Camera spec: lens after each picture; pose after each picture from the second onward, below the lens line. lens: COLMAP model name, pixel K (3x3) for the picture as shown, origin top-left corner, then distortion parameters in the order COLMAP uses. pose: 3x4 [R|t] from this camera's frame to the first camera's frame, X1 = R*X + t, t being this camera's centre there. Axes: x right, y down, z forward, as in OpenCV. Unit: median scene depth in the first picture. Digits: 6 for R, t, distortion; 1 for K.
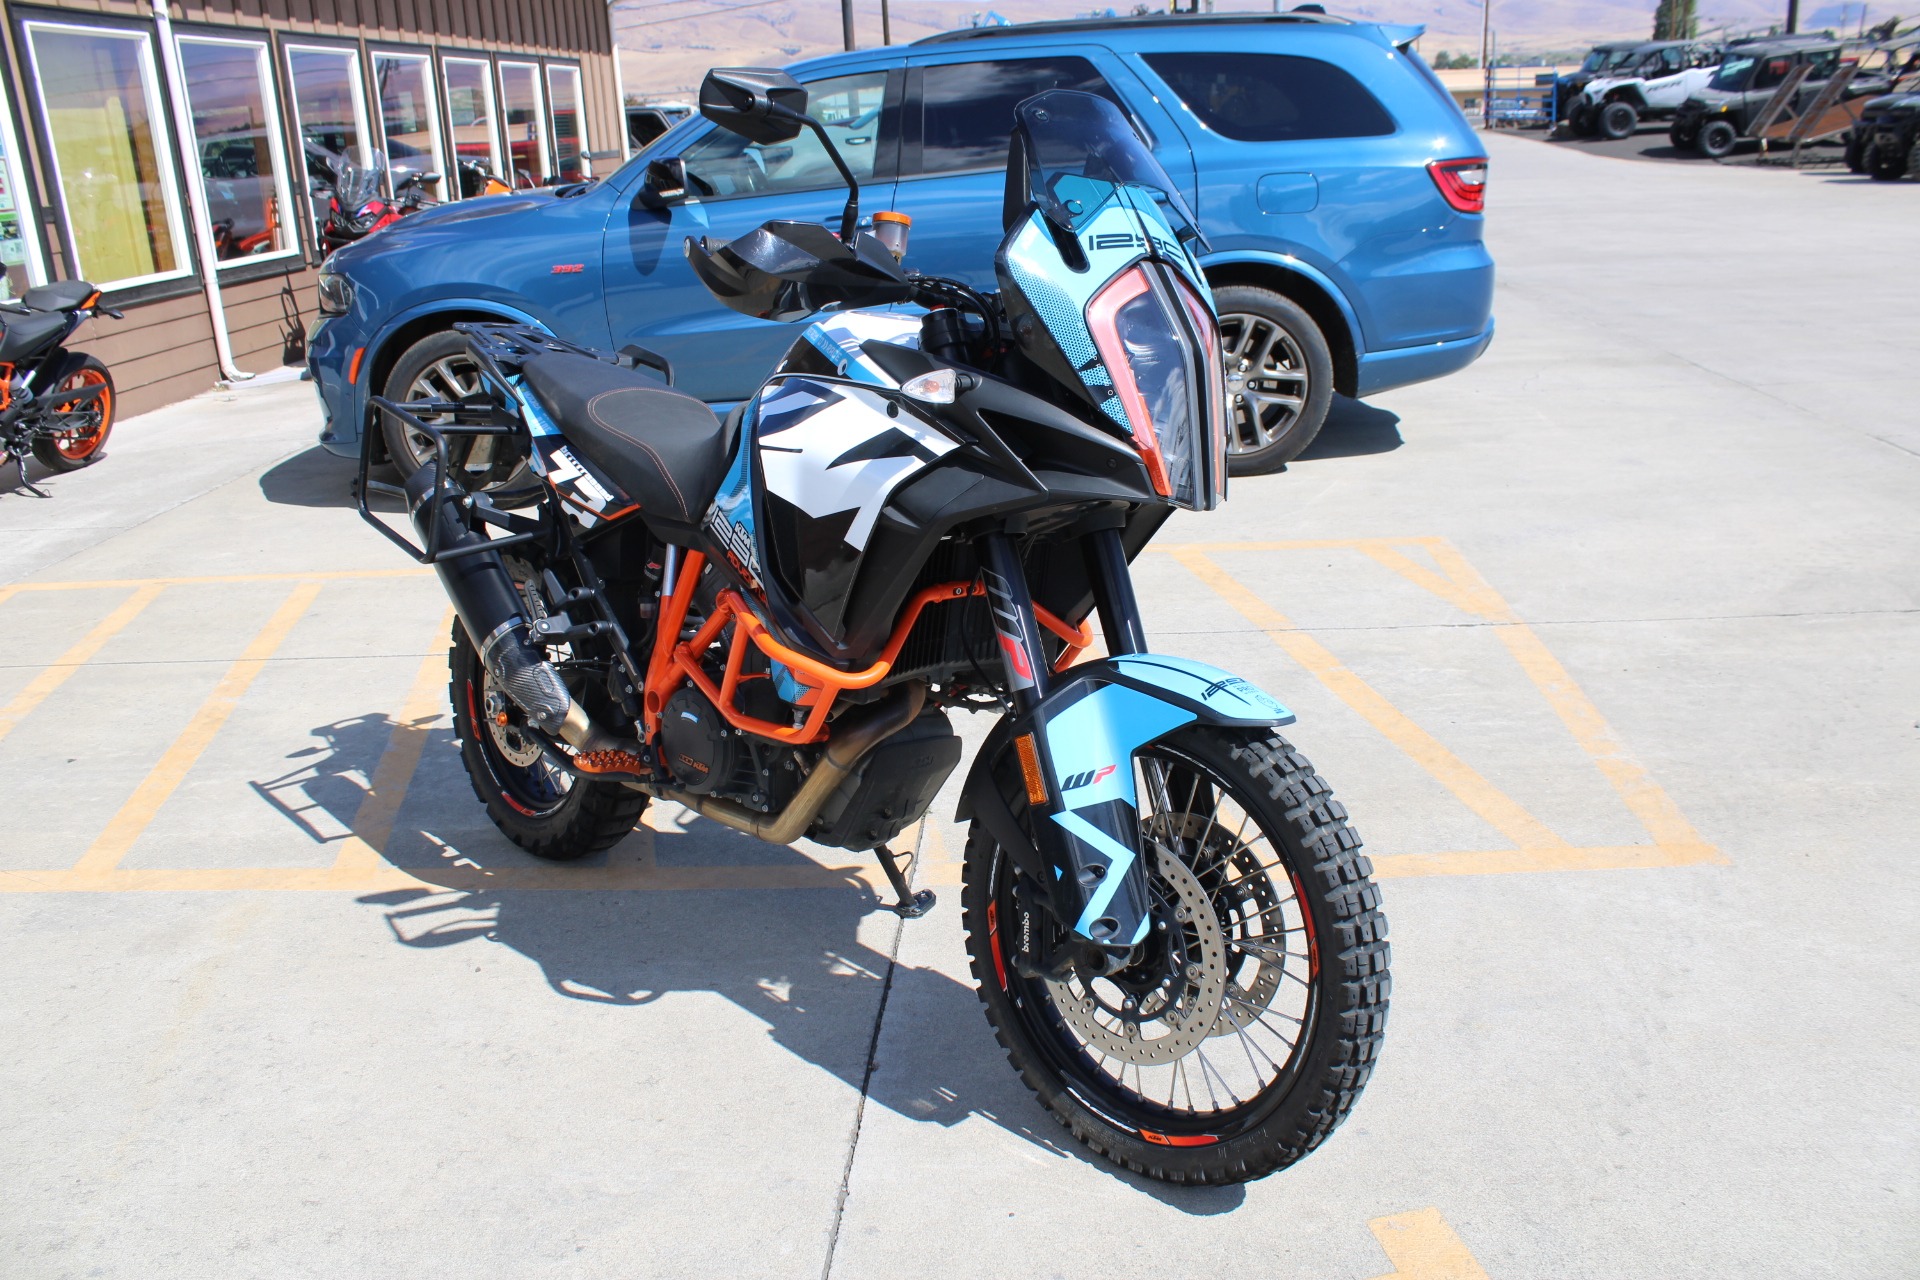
lens RADIAL K [[1588.7, 0, 969.1], [0, 1588.7, 631.1], [0, 0, 1]] dist [-0.168896, 0.145007]
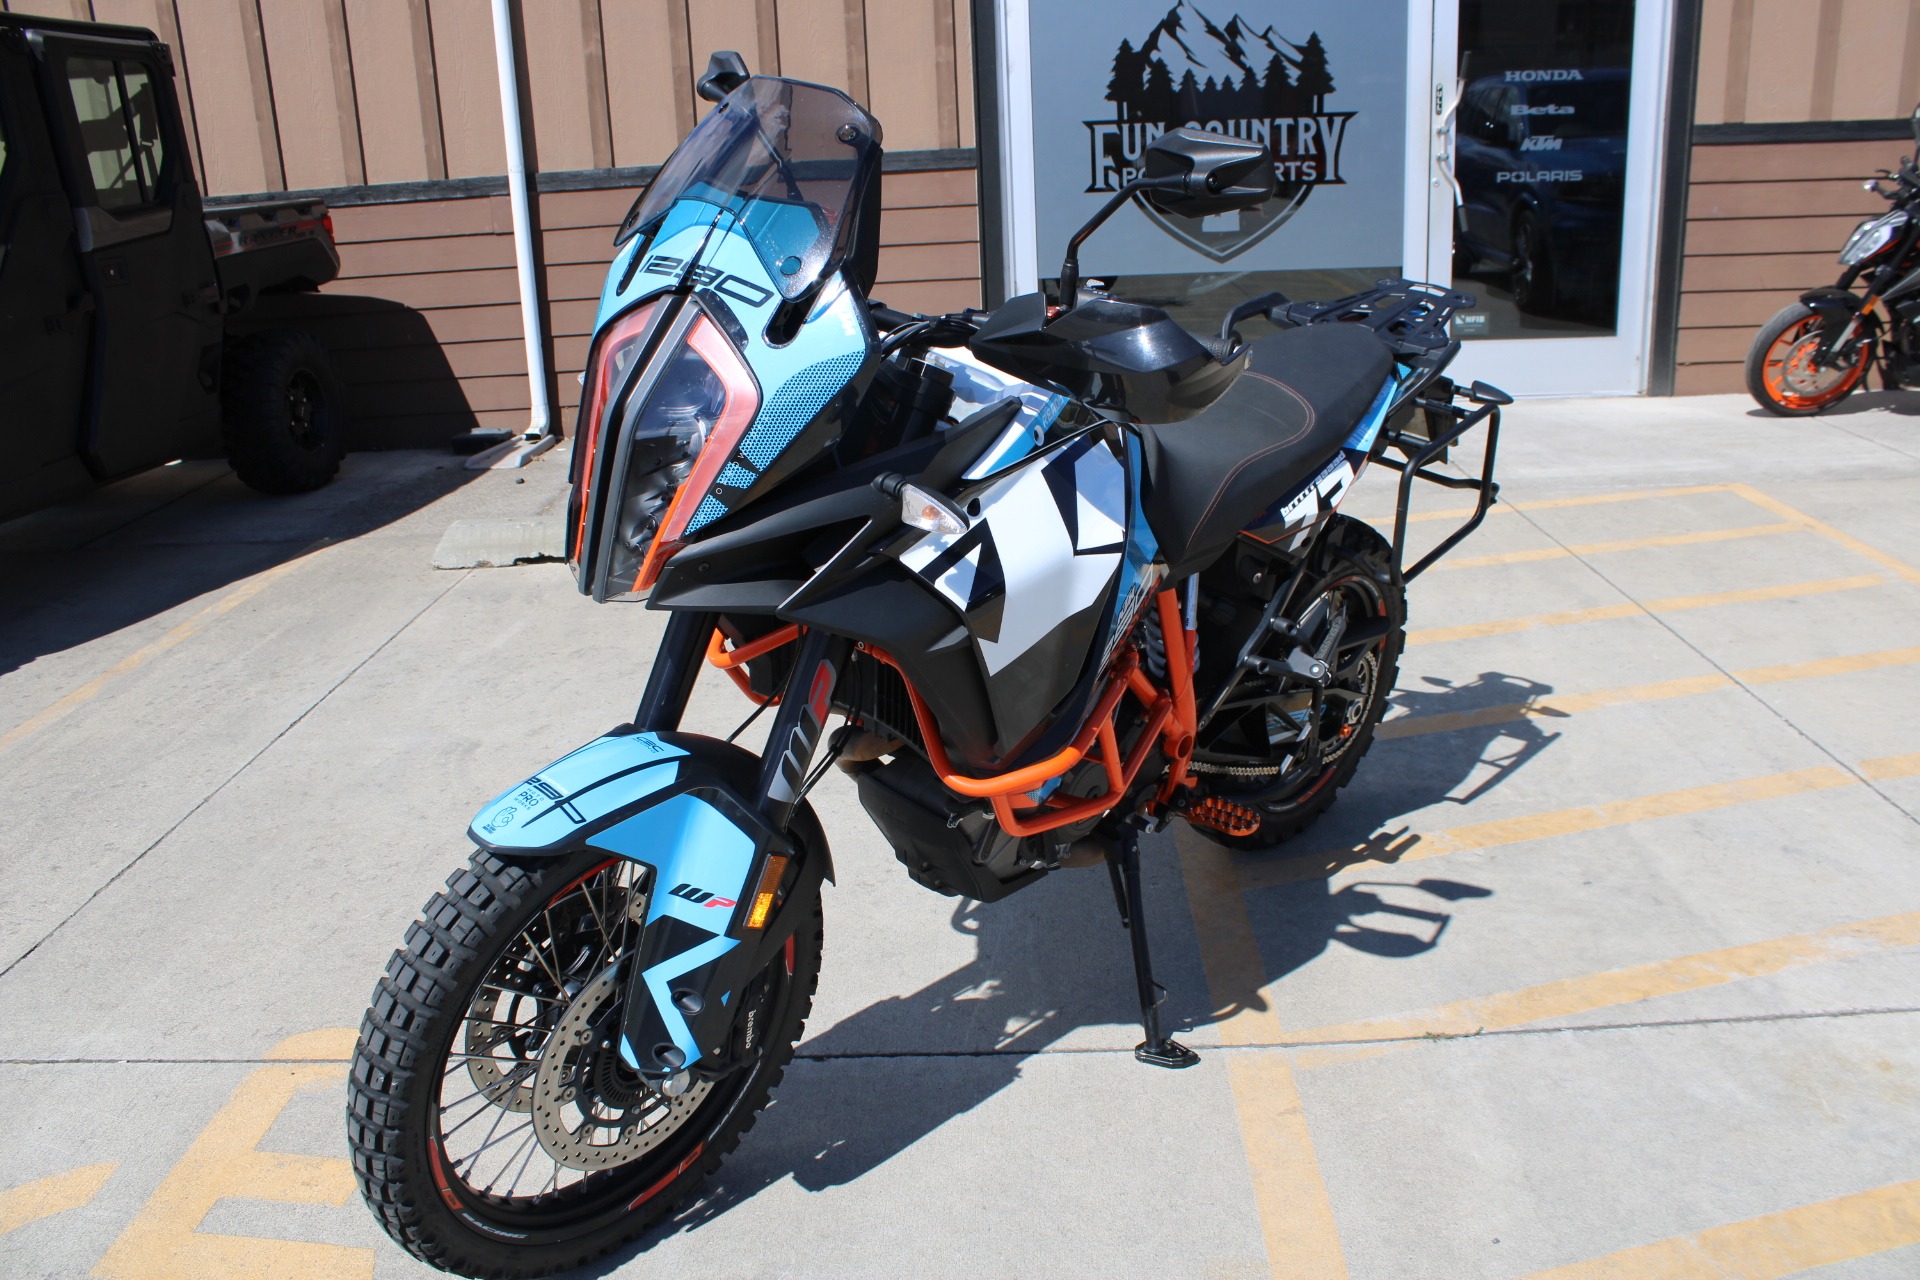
lens RADIAL K [[1588.7, 0, 969.1], [0, 1588.7, 631.1], [0, 0, 1]] dist [-0.168896, 0.145007]
pose [[0.043476, 0.352430, -0.934828, 0.627320], [-0.269381, 0.905191, 0.328729, -0.257950], [0.962052, 0.237533, 0.134292, 0.721776]]
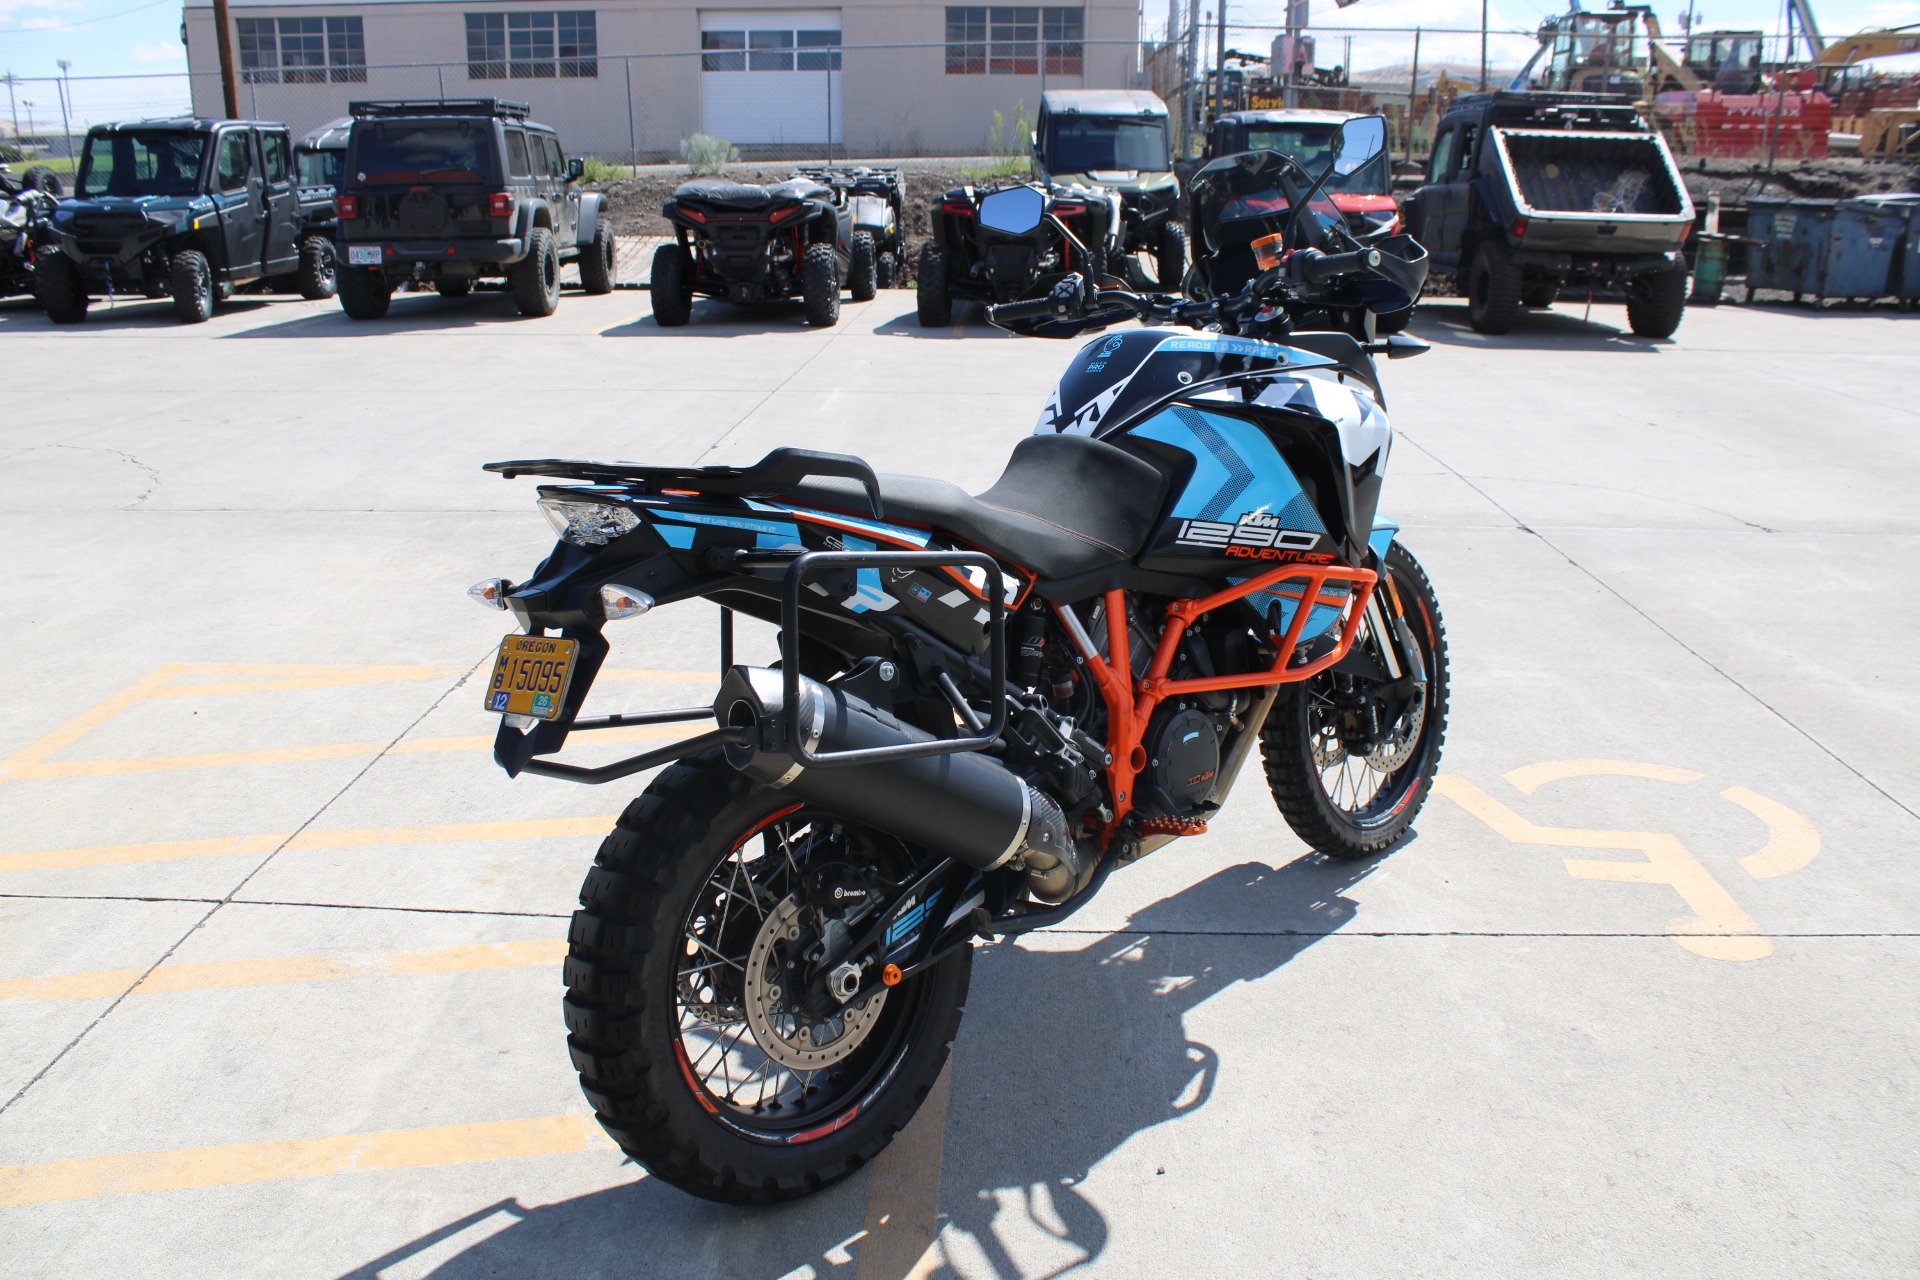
lens RADIAL K [[1588.7, 0, 969.1], [0, 1588.7, 631.1], [0, 0, 1]] dist [-0.168896, 0.145007]
pose [[-0.031429, -0.232526, 0.972082, -0.954441], [0.307359, 0.923188, 0.230768, -0.238289], [-0.951075, 0.306031, 0.042454, 0.900743]]
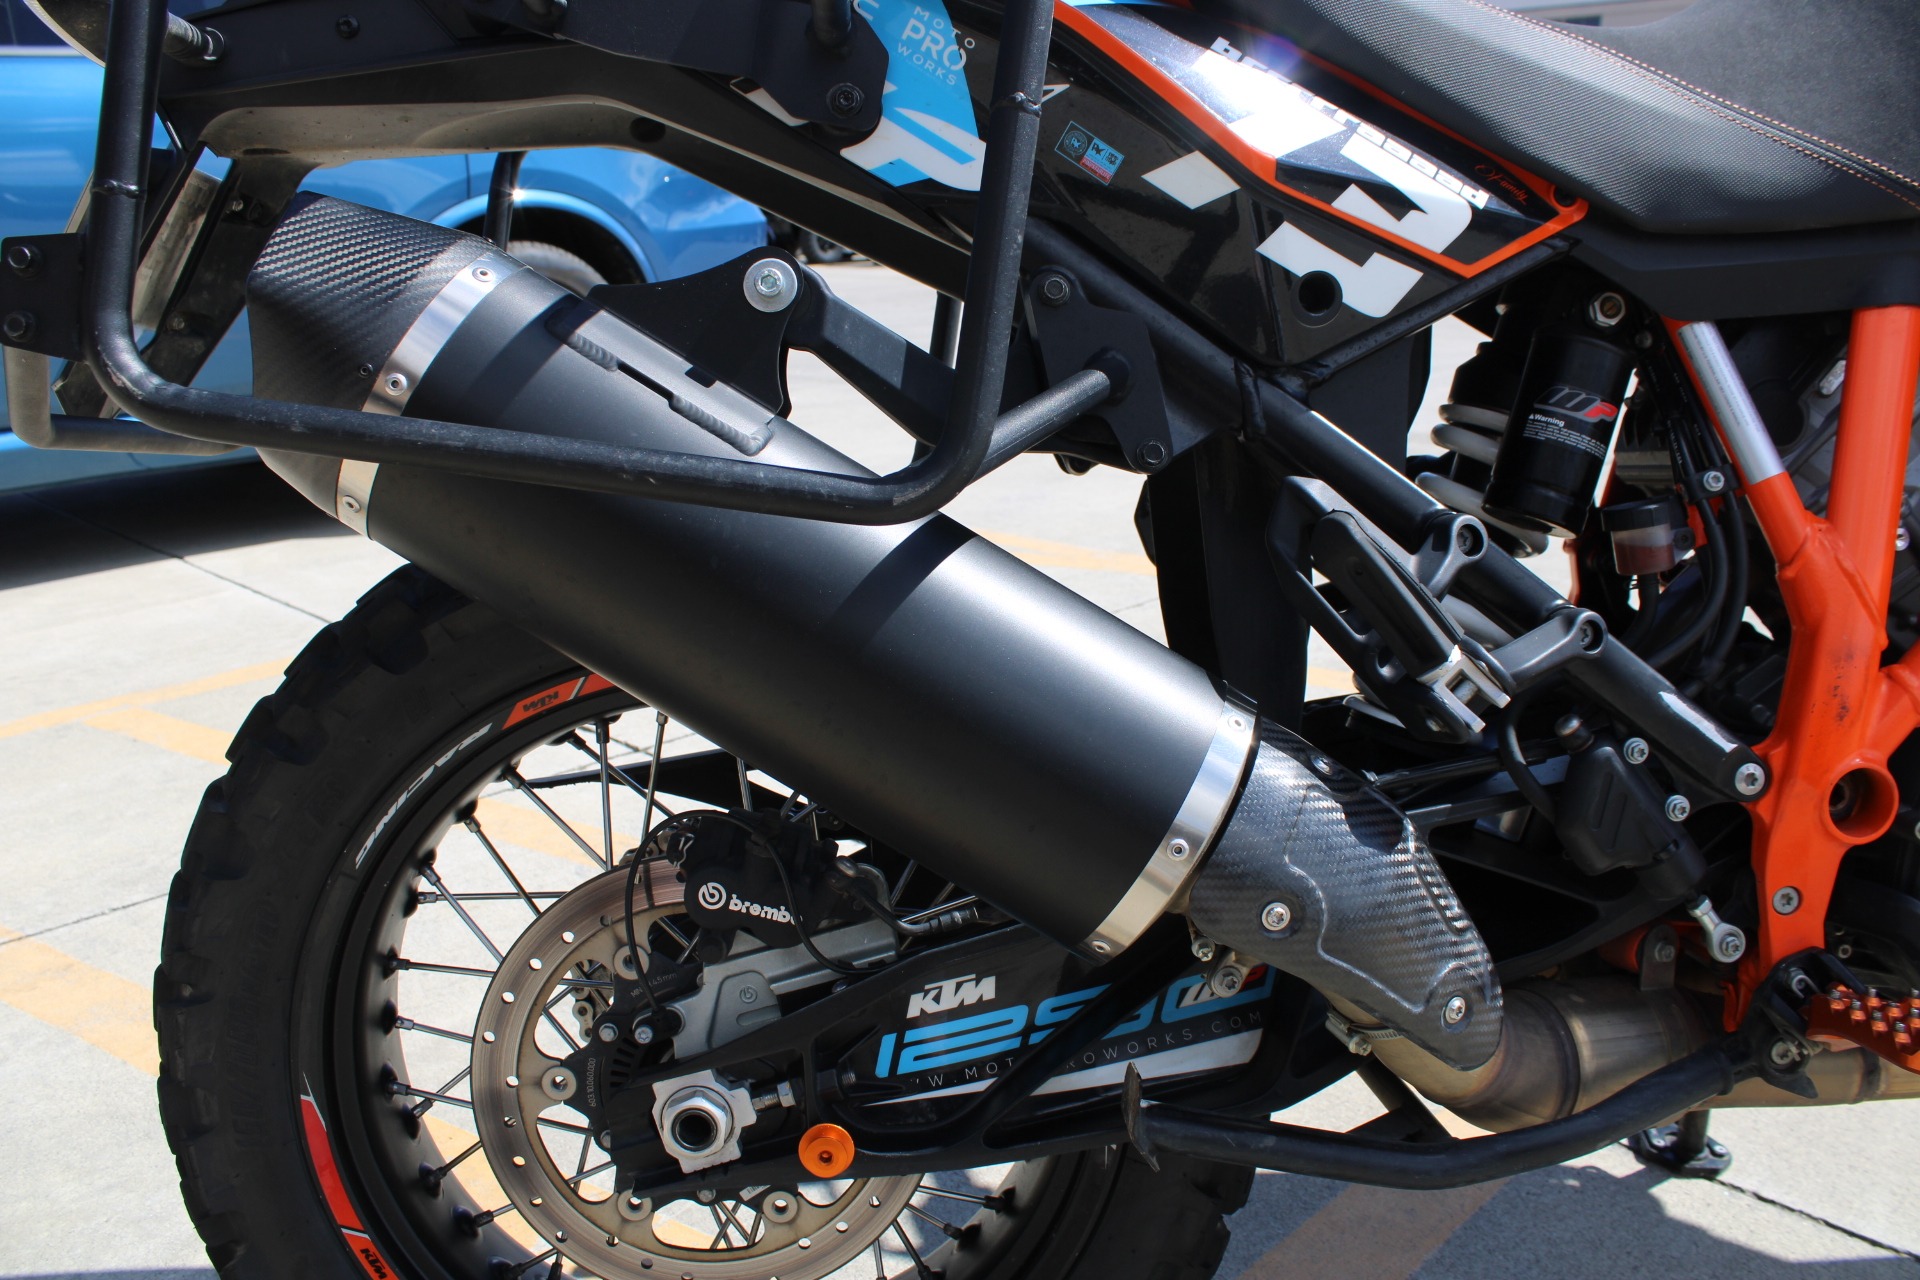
lens RADIAL K [[1586.1, 0, 959.0], [0, 1586.1, 618.0], [0, 0, 1]] dist [-0.164440, 0.135772]
pose [[0.665947, -0.153823, 0.729968, -0.465723], [0.219231, 0.975657, 0.005593, -0.027907], [-0.713058, 0.156307, 0.683459, 0.799425]]
